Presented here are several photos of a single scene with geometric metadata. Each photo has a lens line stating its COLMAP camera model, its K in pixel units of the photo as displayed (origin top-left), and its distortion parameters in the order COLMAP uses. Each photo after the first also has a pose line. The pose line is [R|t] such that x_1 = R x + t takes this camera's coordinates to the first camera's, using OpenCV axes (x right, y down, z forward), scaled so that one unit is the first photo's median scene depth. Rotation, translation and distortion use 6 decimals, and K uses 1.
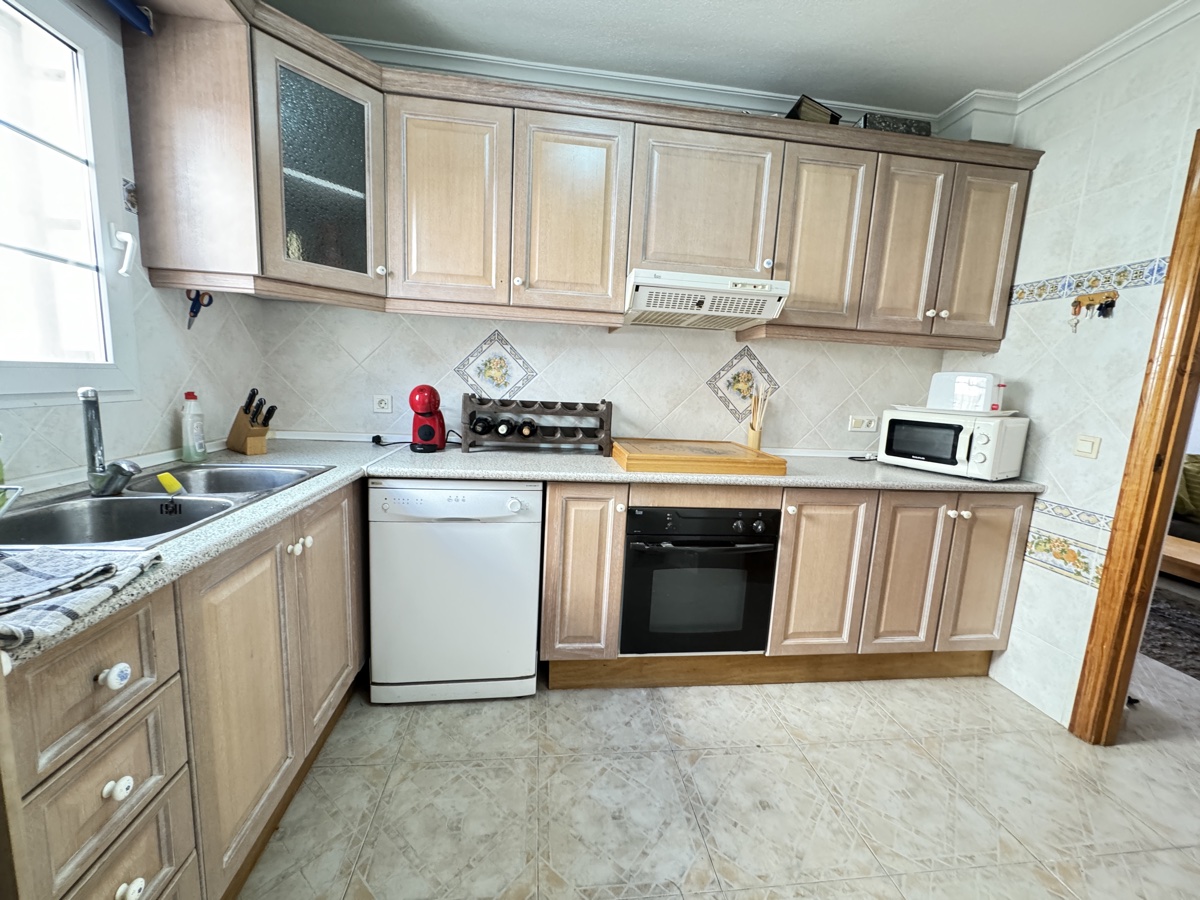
lens RADIAL K [[480.2, 0, 602.2], [0, 480.2, 450.1], [0, 0, 1]] dist [-0.009517, -0.000718]
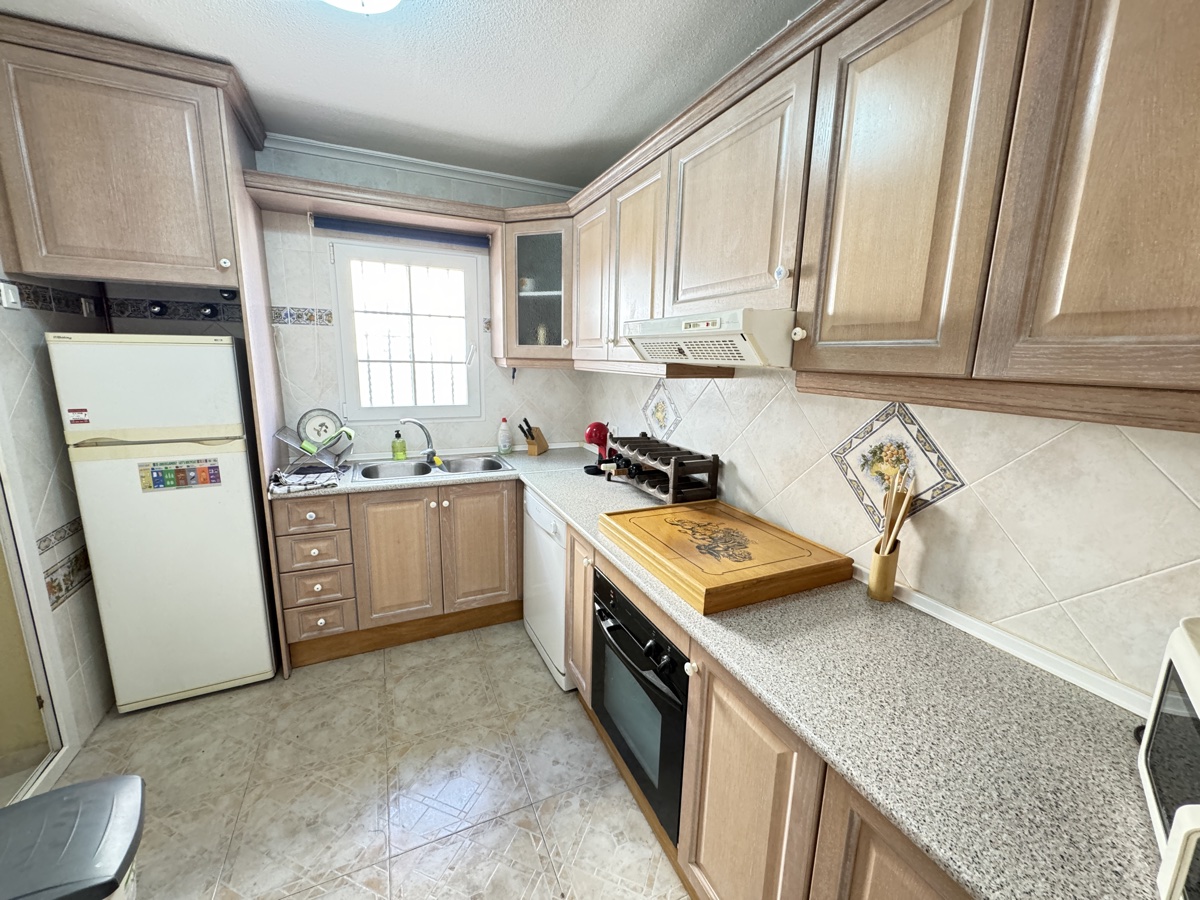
lens RADIAL K [[480.2, 0, 601.4], [0, 480.2, 448.8], [0, 0, 1]] dist [-0.009517, -0.000718]
pose [[0.292268, 0.140080, -0.946022, 0.959114], [-0.147680, 0.983959, 0.100073, -0.218206], [0.944865, 0.110460, 0.308266, 0.684121]]
